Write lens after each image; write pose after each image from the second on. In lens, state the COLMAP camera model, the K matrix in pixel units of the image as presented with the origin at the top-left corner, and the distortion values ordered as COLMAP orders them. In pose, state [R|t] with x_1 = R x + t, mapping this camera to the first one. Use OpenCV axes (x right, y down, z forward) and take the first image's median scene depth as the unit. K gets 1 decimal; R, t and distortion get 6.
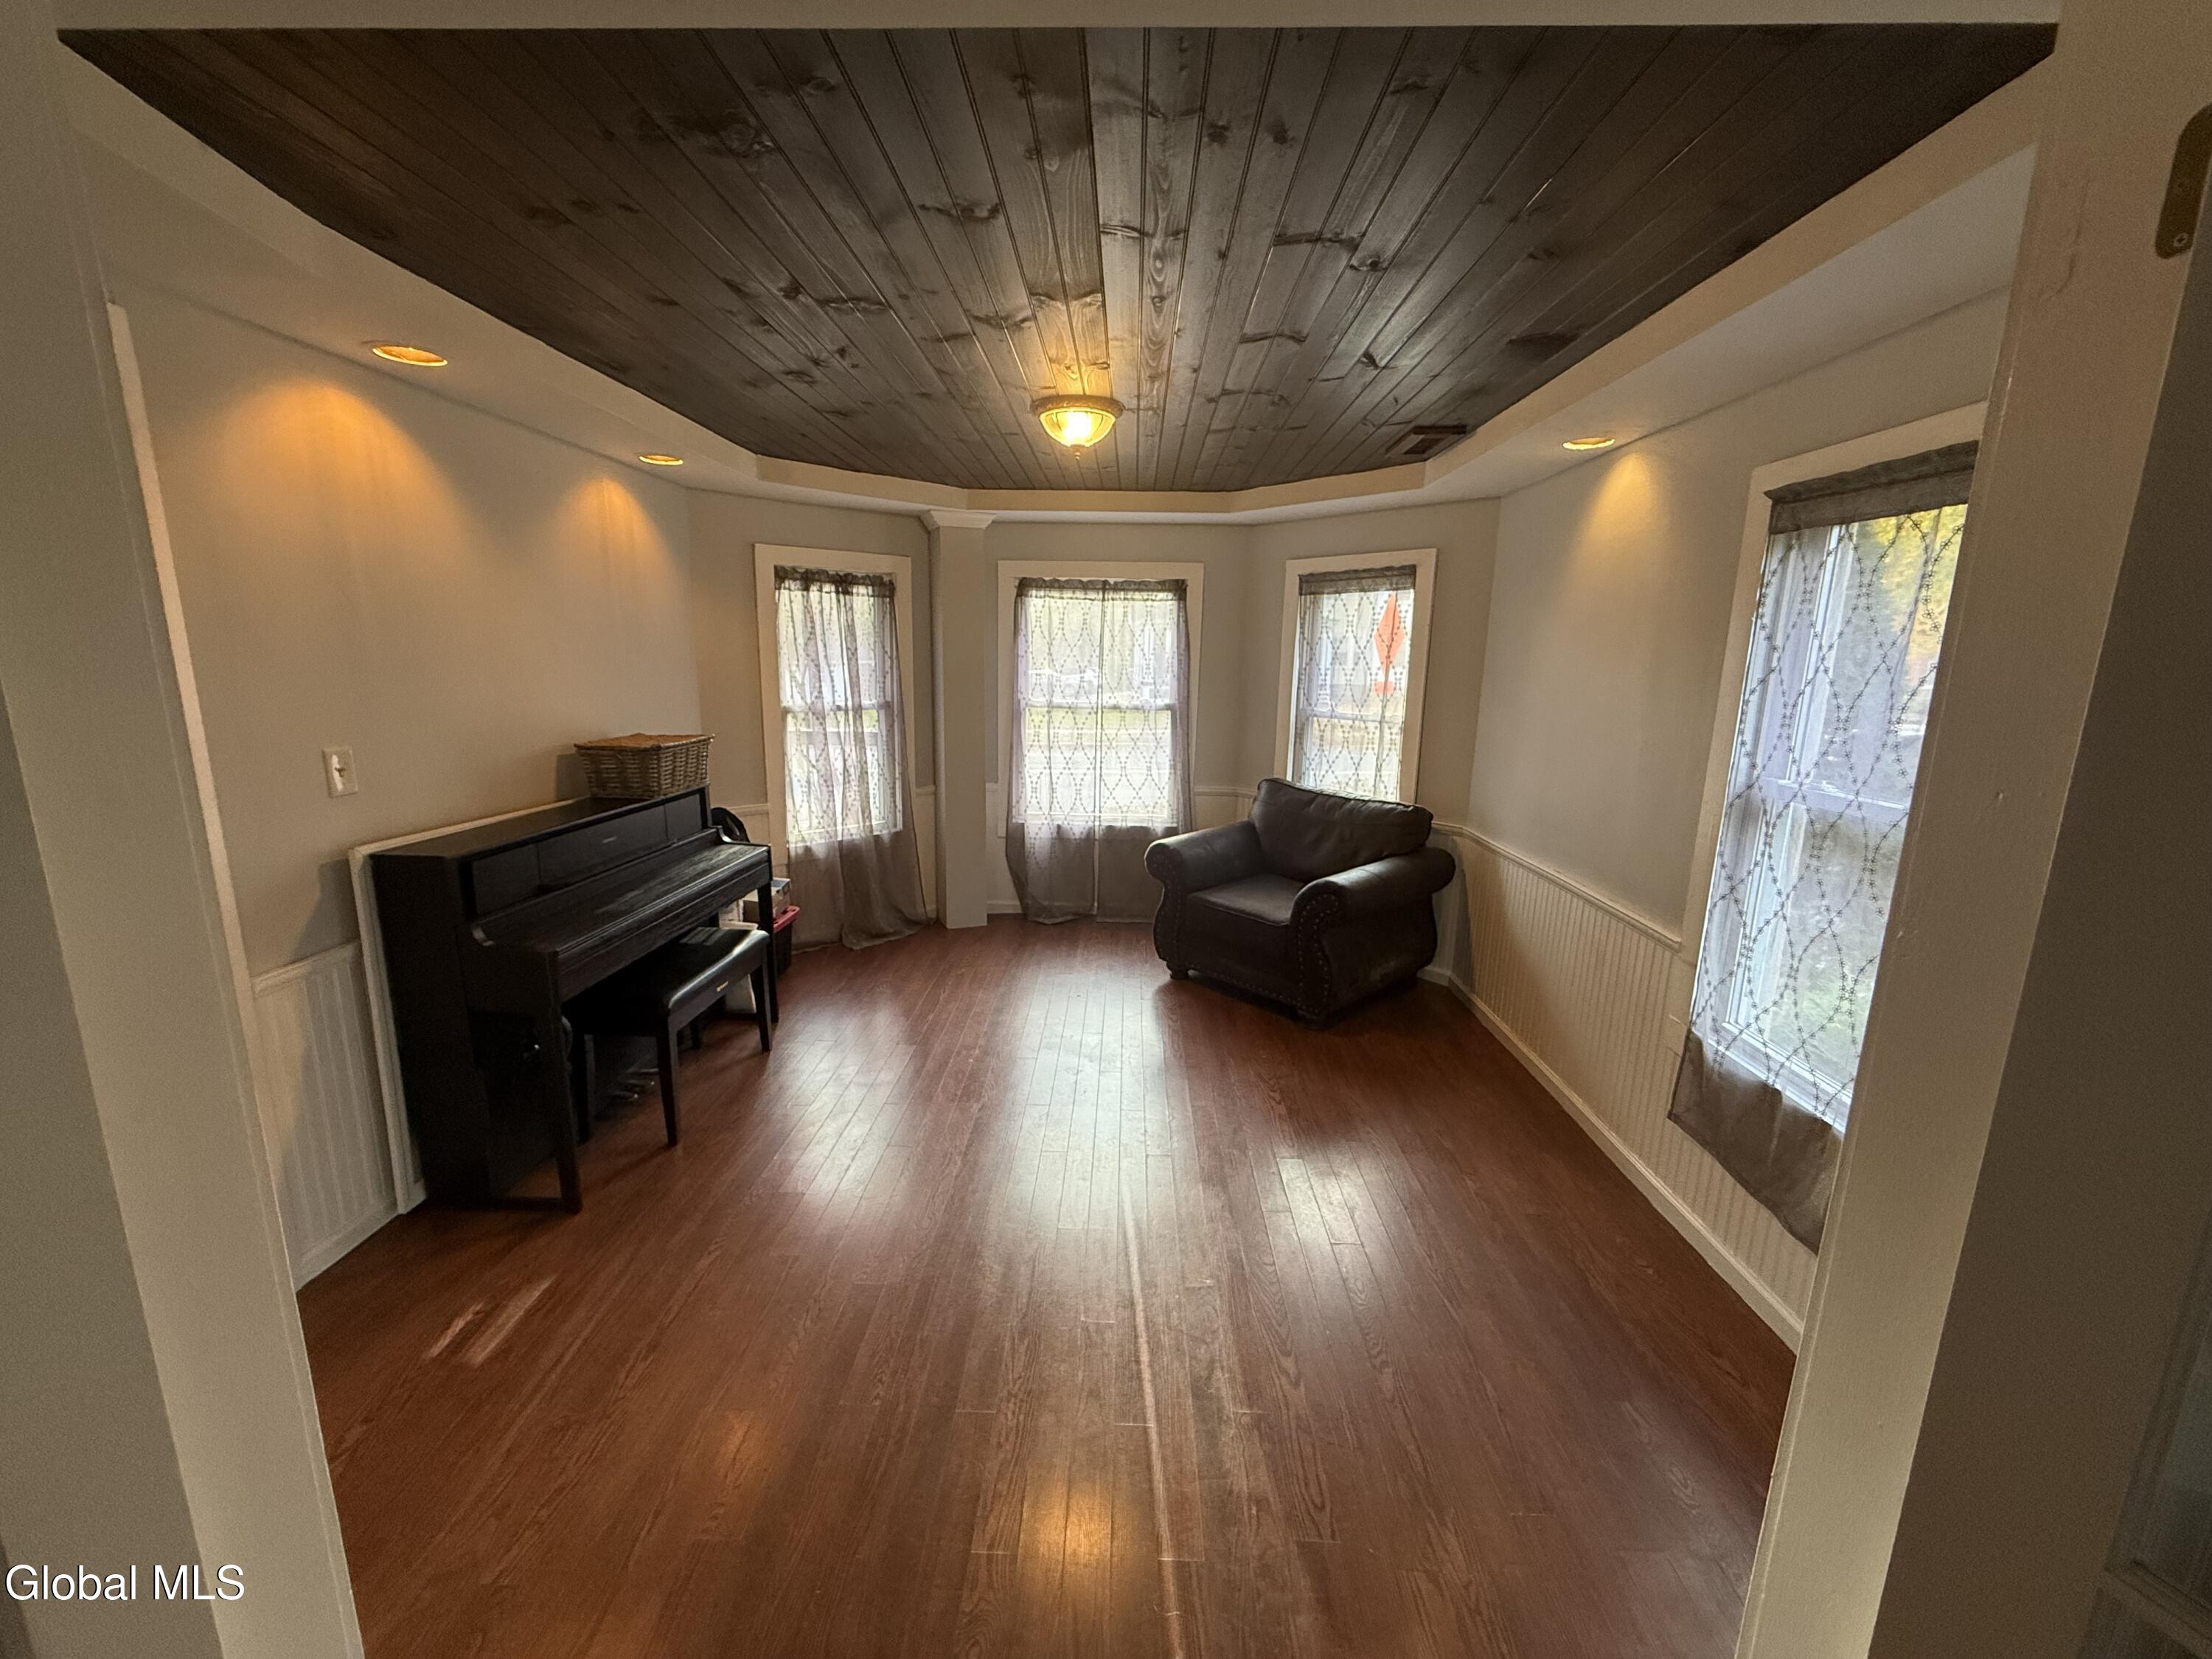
lens RADIAL K [[874.3, 0, 1098.0], [0, 874.3, 832.3], [0, 0, 1]] dist [-0.001755, 0.000472]
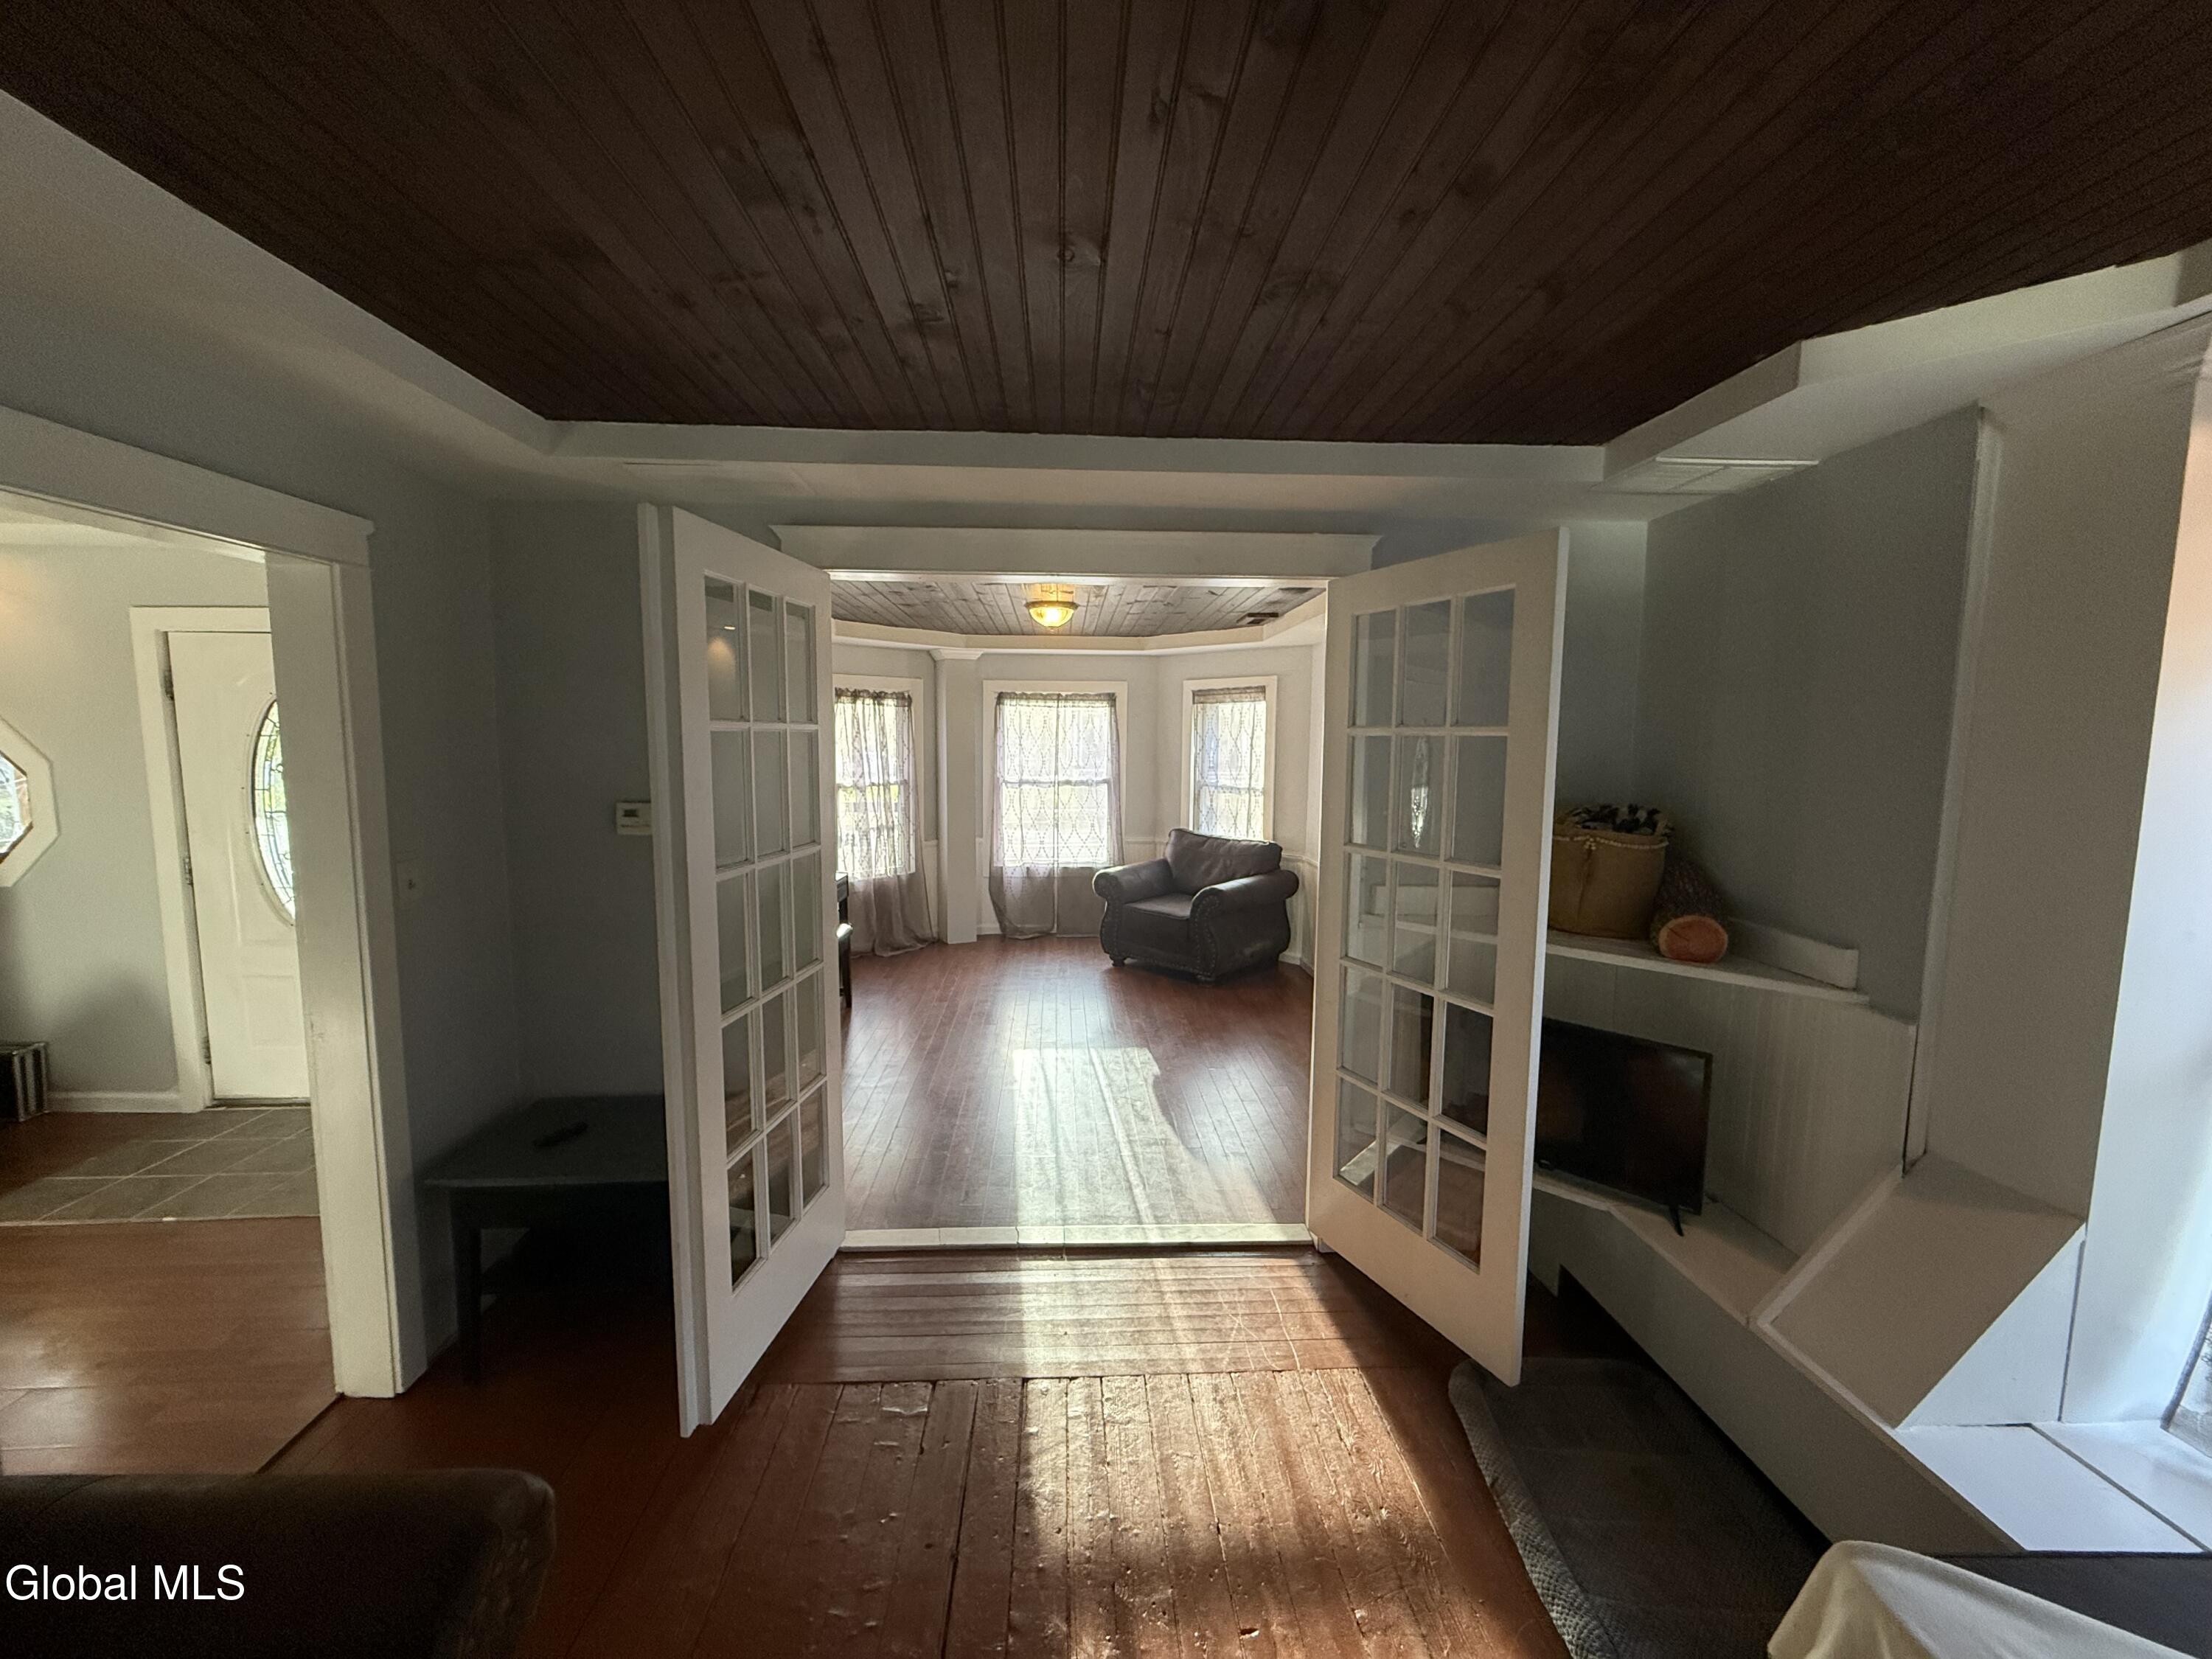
lens RADIAL K [[874.3, 0, 1106.2], [0, 874.3, 834.6], [0, 0, 1]] dist [-0.001755, 0.000472]
pose [[0.995900, -0.017668, 0.088721, -0.048389], [0.025891, 0.995385, -0.092398, 0.078421], [-0.086679, 0.094317, 0.991762, -0.419964]]
